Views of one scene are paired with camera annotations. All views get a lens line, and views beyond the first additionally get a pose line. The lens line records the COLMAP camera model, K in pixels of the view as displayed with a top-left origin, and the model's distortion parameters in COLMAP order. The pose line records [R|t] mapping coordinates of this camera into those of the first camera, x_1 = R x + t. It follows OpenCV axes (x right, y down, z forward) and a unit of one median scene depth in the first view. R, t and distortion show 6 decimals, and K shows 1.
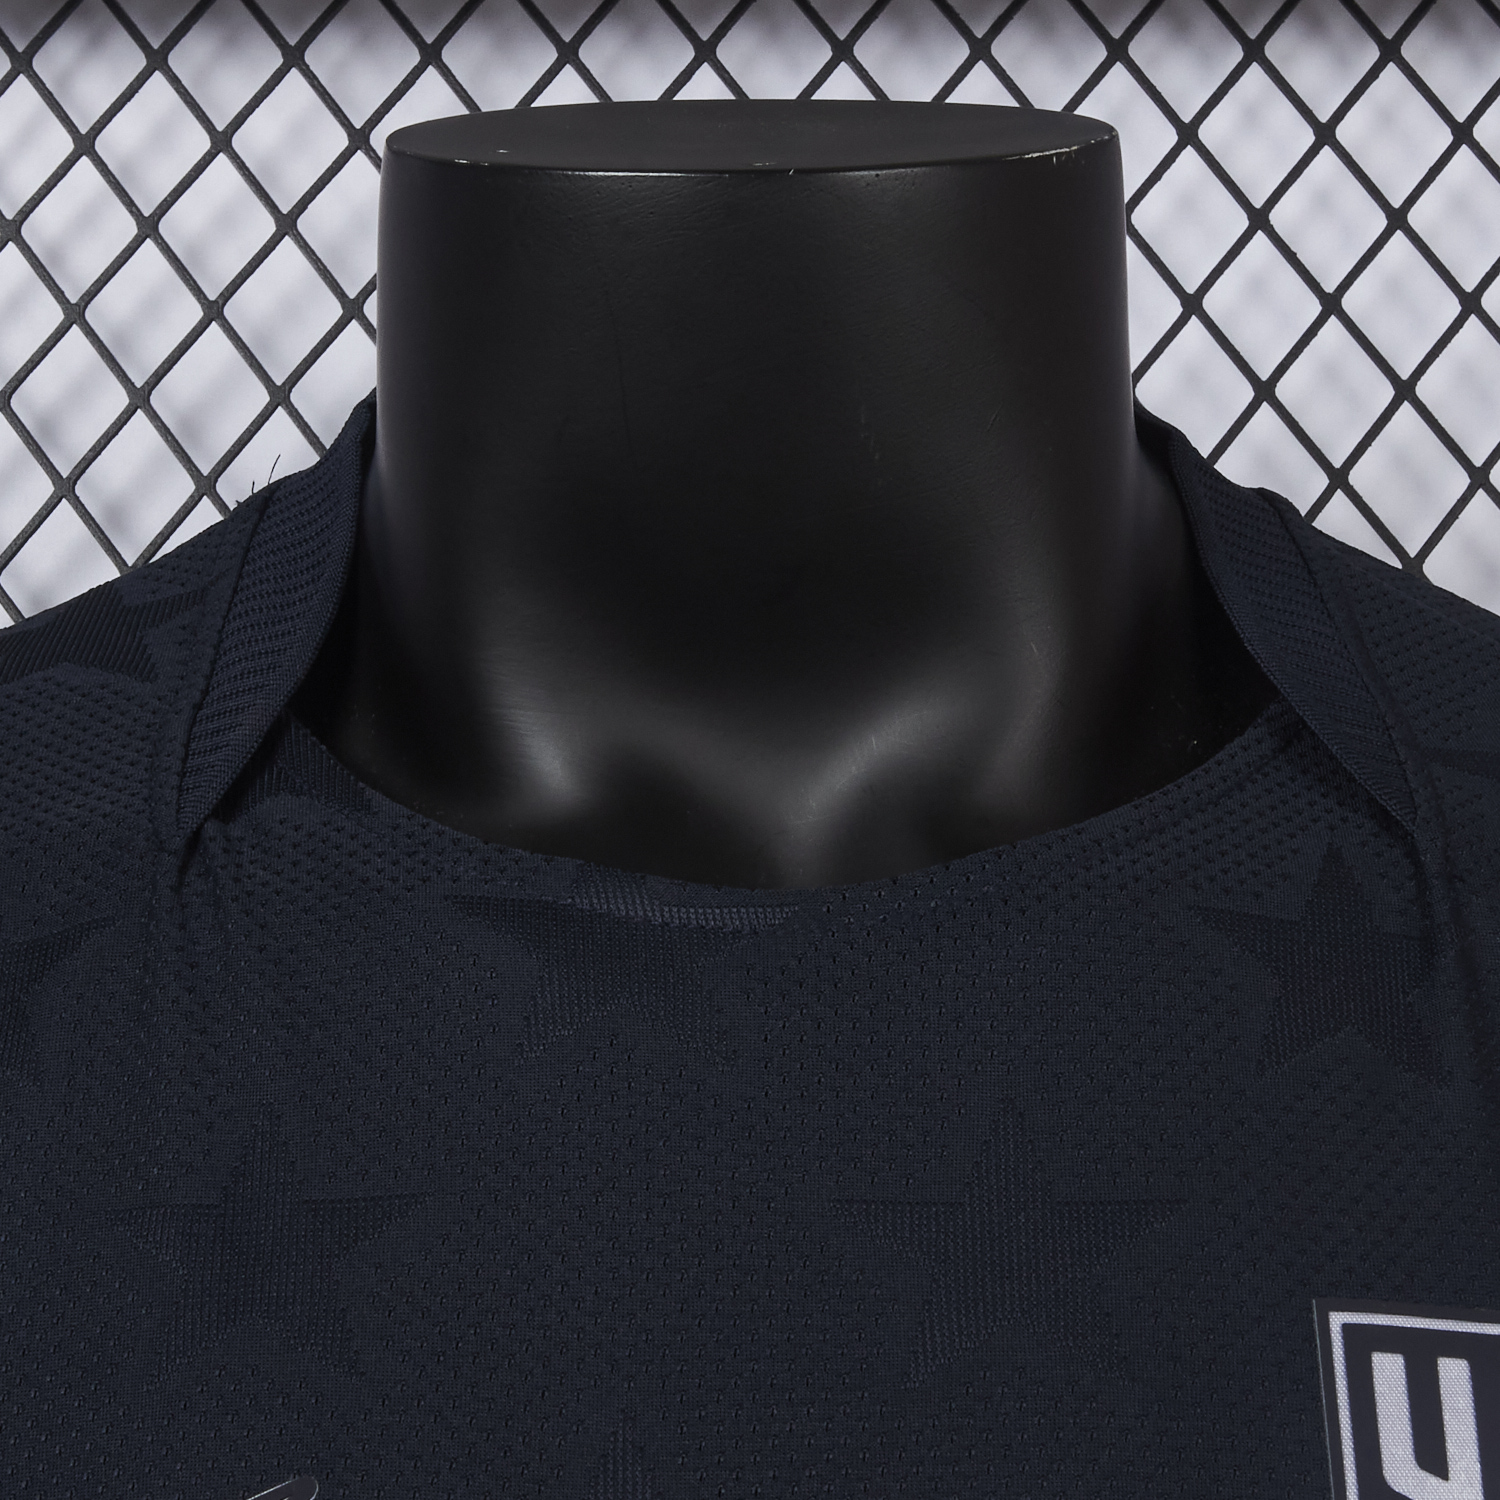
lens RADIAL K [[3578.7, 0, 750.0], [0, 3578.7, 750.0], [0, 0, 1]] dist [-0.024142, -0.977718]
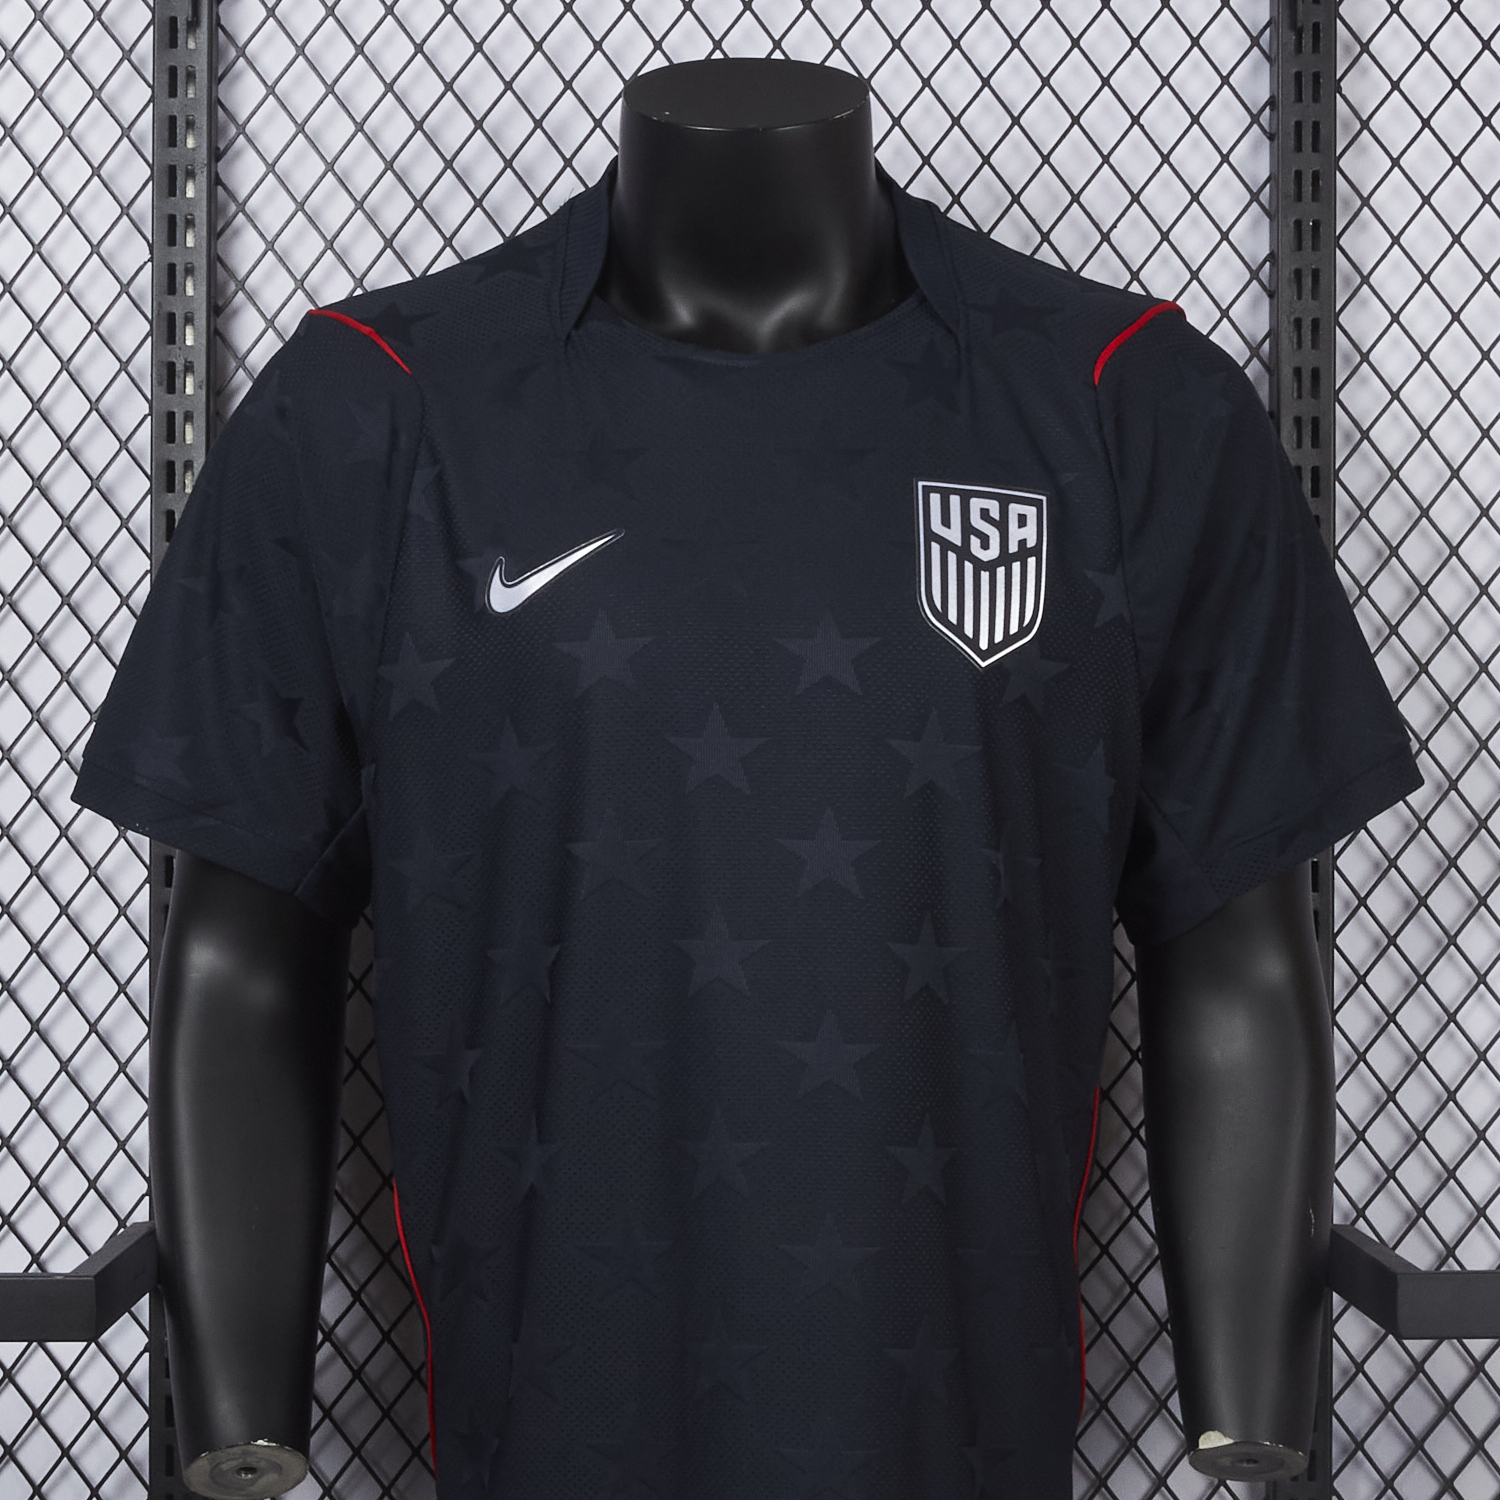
lens RADIAL K [[3578.7, 0, 750.0], [0, 3578.7, 750.0], [0, 0, 1]] dist [-0.024142, -0.977718]
pose [[0.999824, -0.001897, 0.018654, -0.056361], [-0.001611, 0.982491, 0.186301, -0.203571], [-0.018680, -0.186299, 0.982316, -2.153932]]
